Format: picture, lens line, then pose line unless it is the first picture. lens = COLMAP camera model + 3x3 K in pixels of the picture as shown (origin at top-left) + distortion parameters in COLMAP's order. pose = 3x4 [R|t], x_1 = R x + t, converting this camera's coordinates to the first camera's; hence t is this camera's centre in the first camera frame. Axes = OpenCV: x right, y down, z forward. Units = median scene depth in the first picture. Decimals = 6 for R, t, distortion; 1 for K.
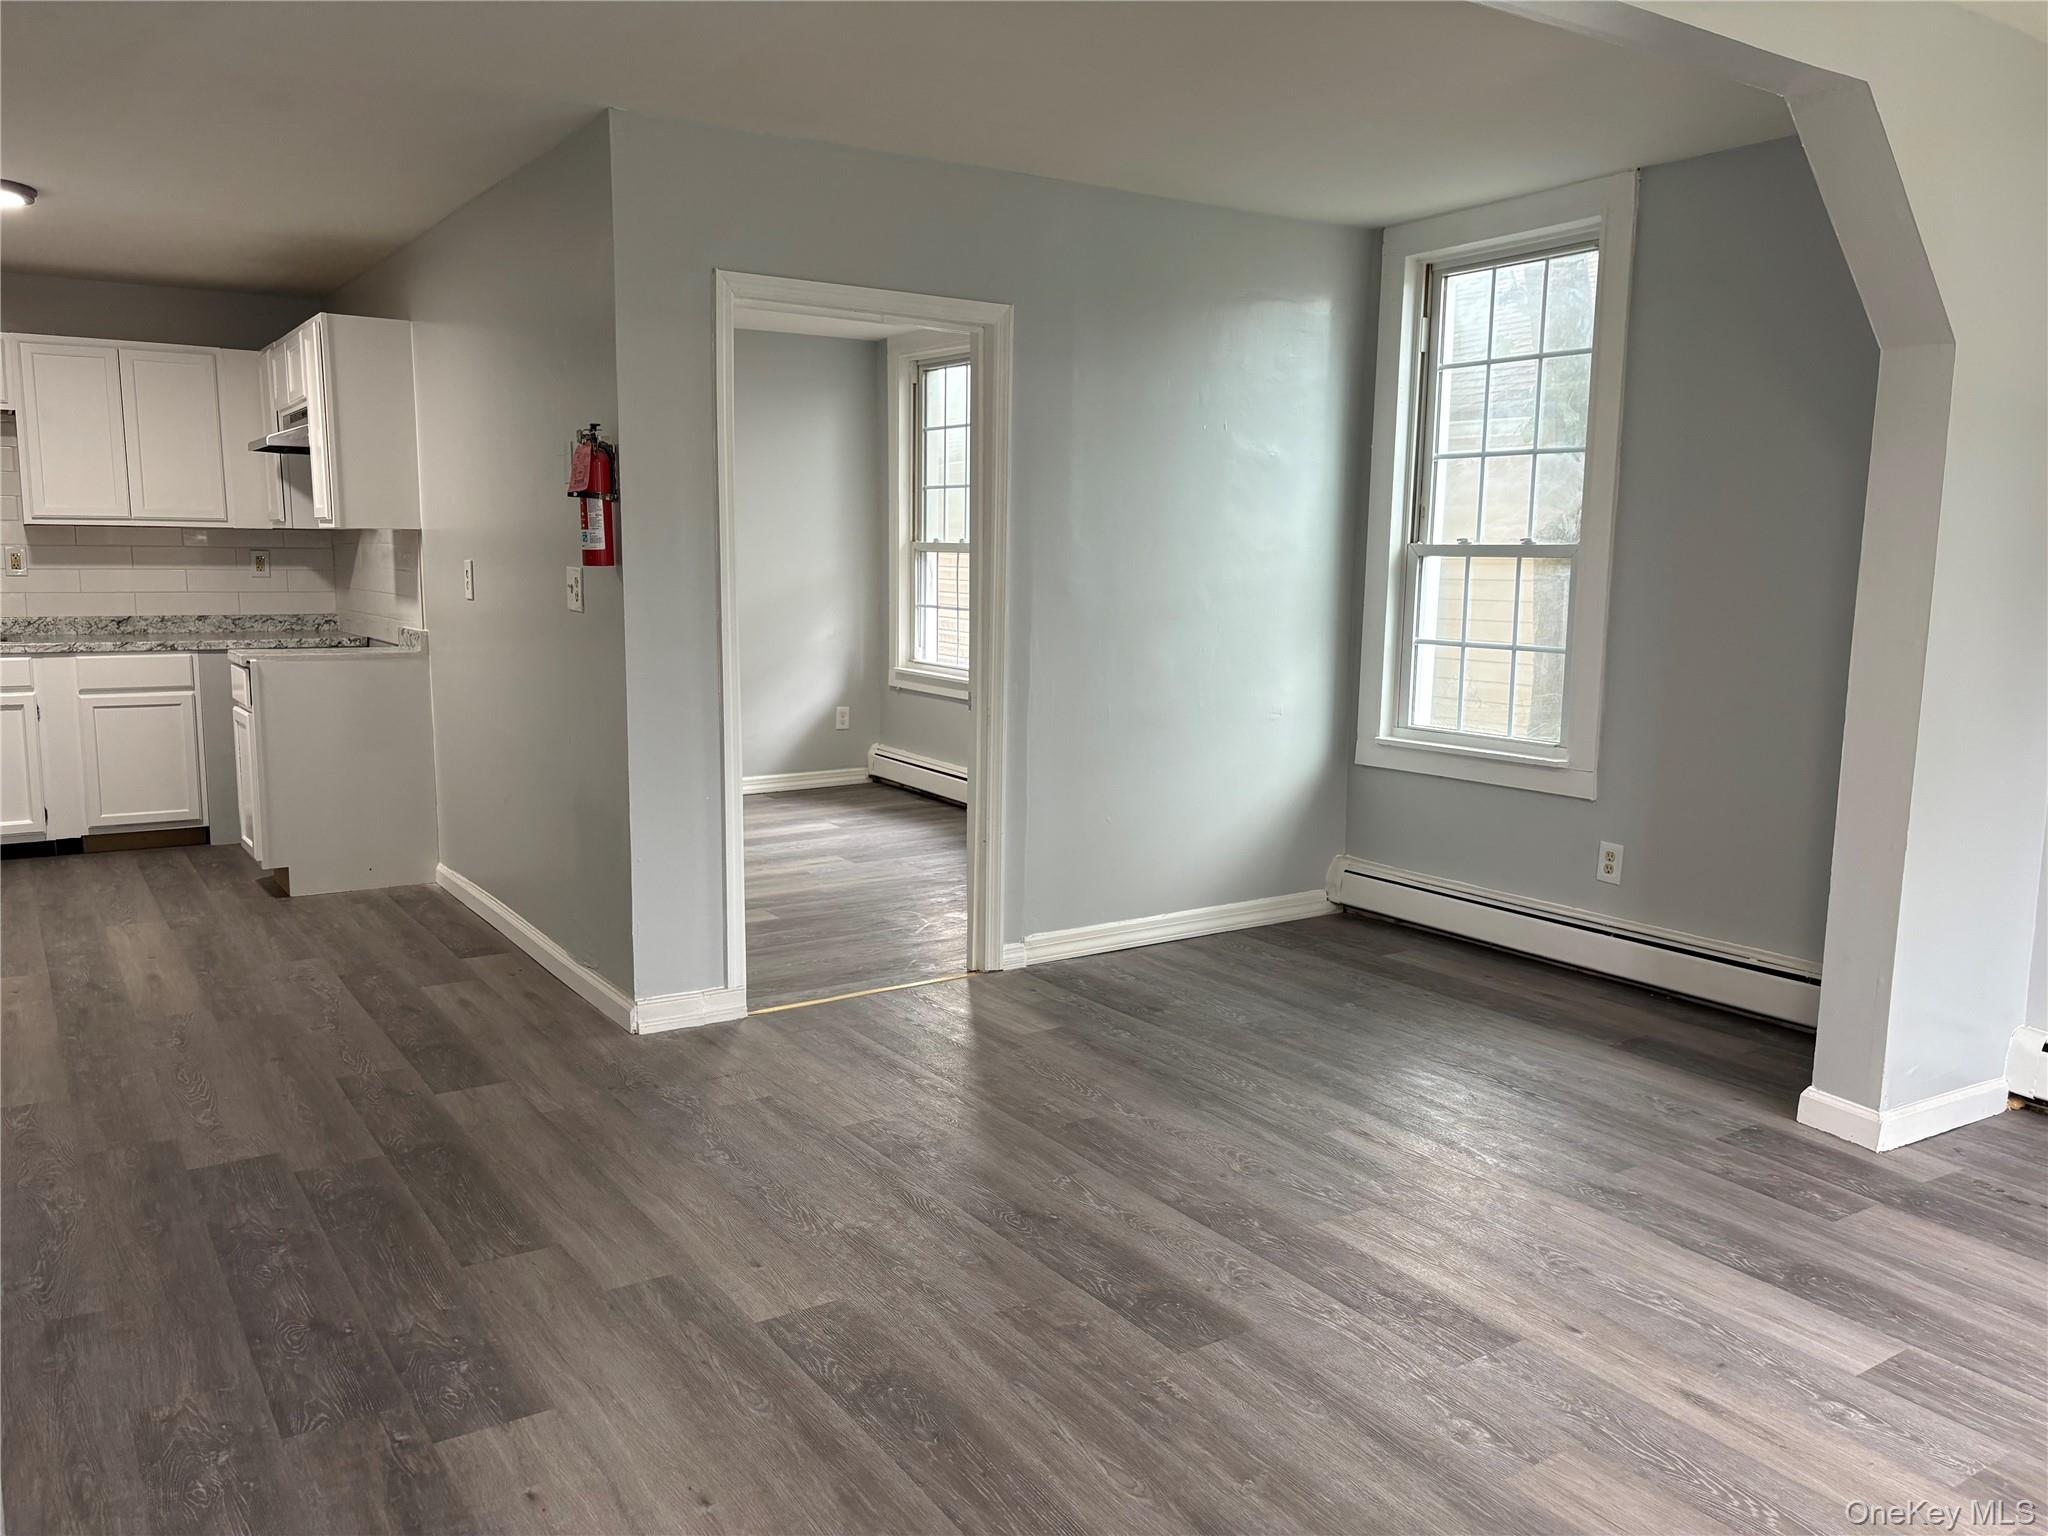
lens RADIAL K [[1550.1, 0, 1024.0], [0, 1550.1, 768.0], [0, 0, 1]] dist [0.028881, -0.005585]
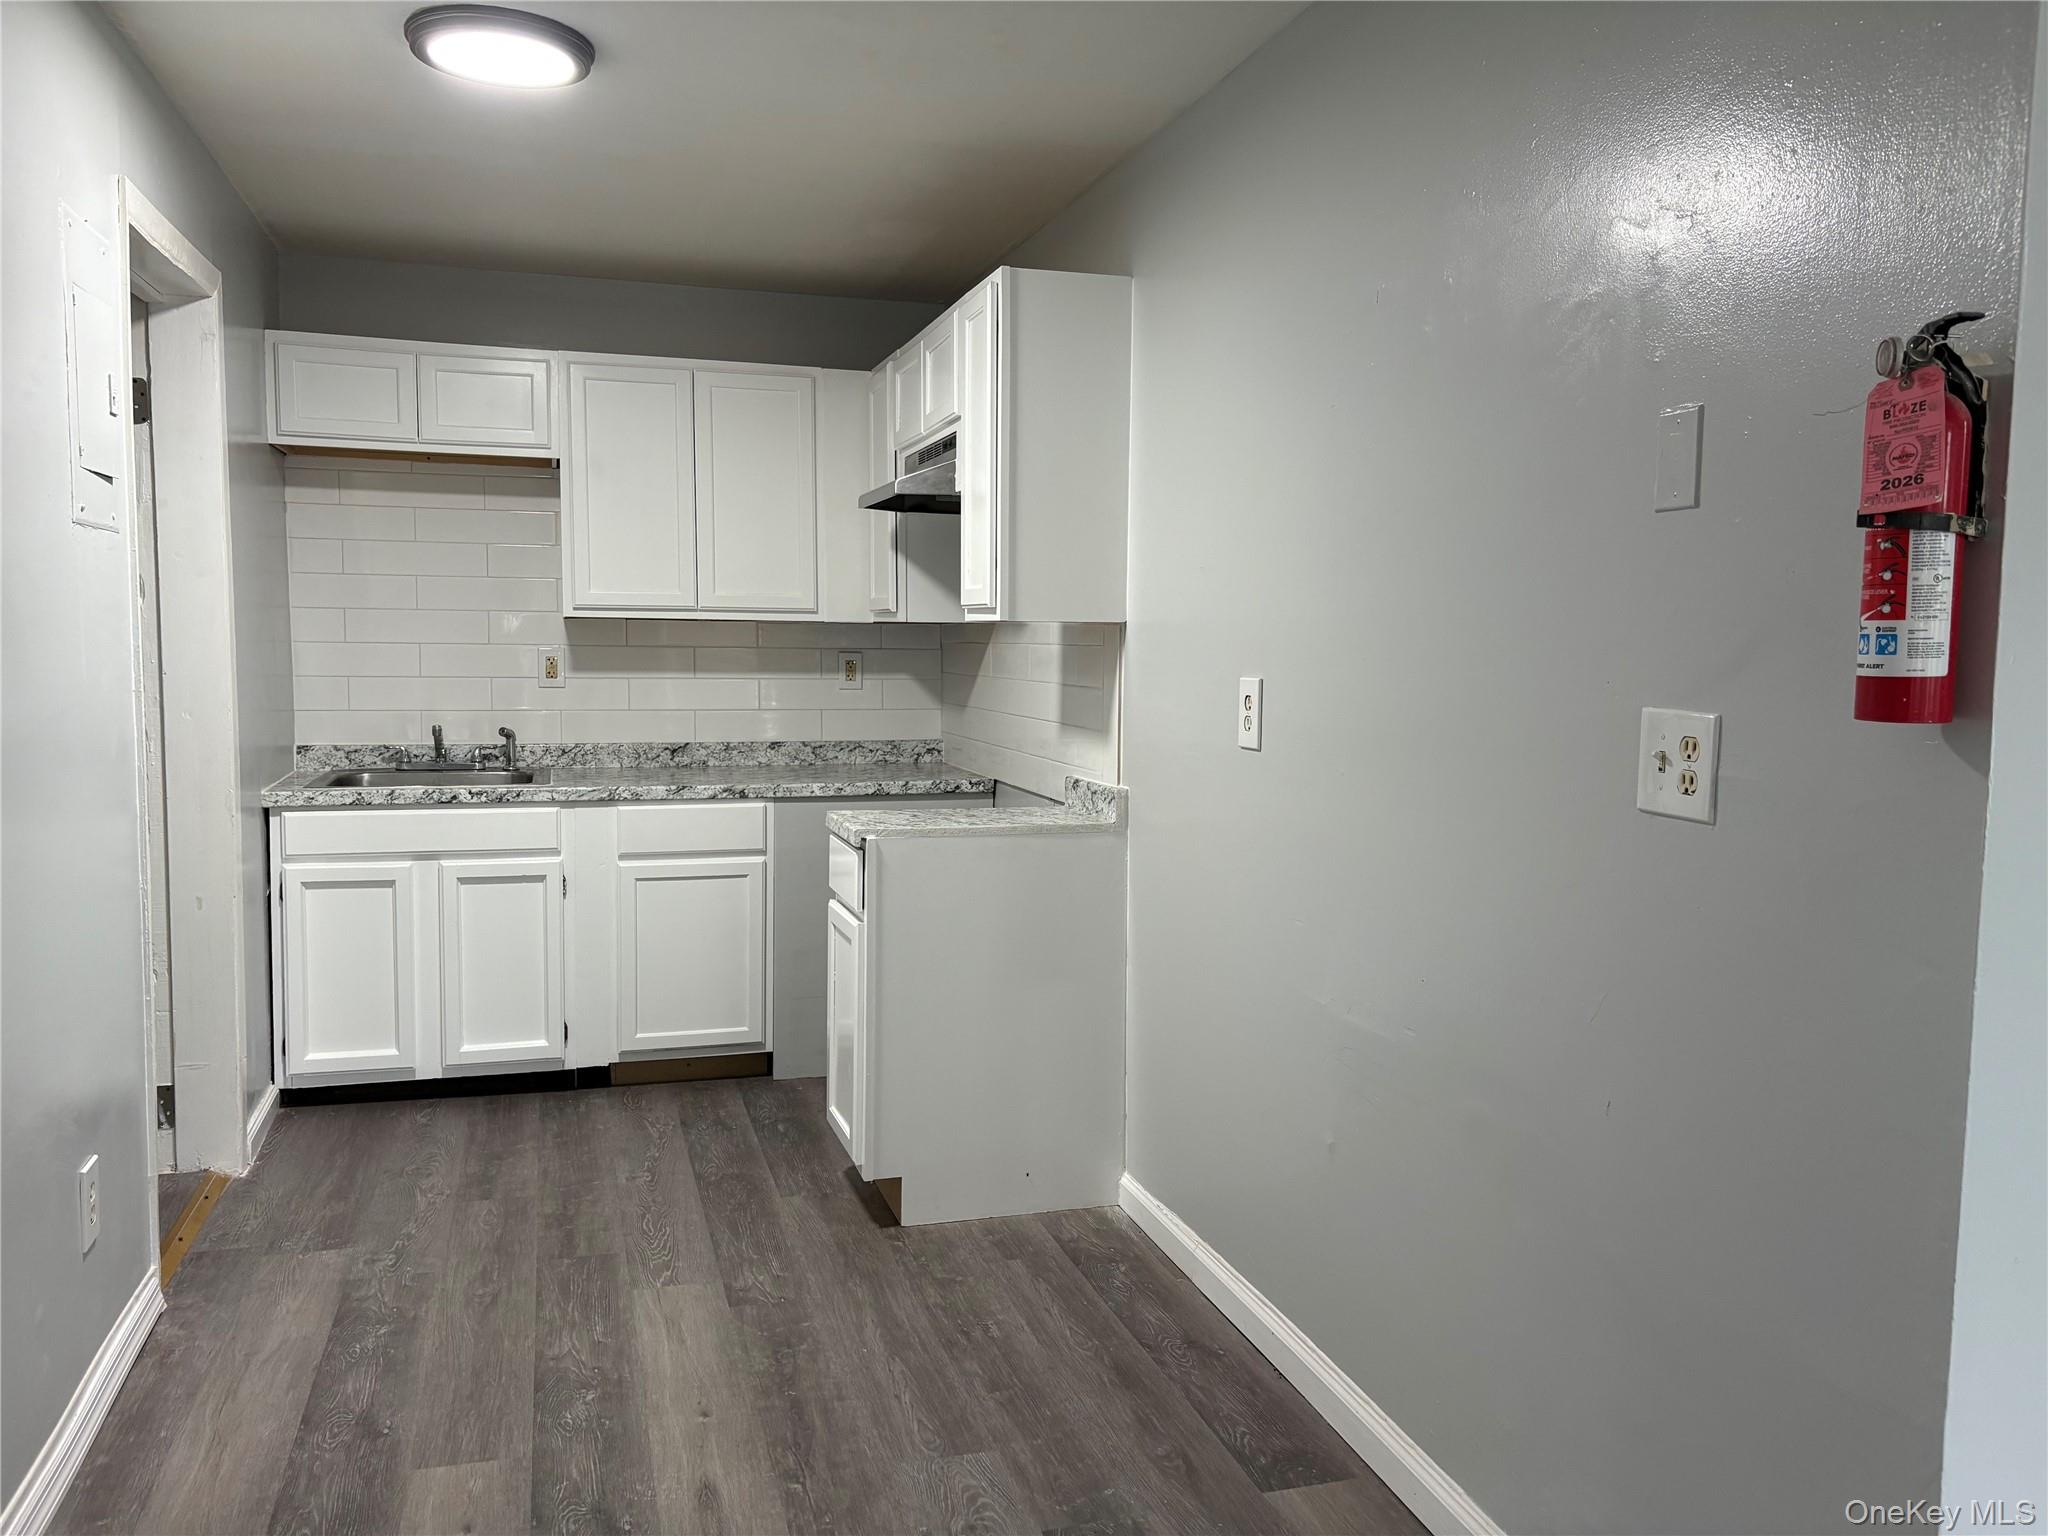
lens RADIAL K [[1543.9, 0, 1024.0], [0, 1543.9, 768.0], [0, 0, 1]] dist [0.114304, -0.222721]
pose [[0.957834, 0.026020, -0.286140, -0.232393], [-0.042421, 0.997783, -0.051270, -0.059146], [0.284172, 0.061246, 0.956815, 0.384260]]
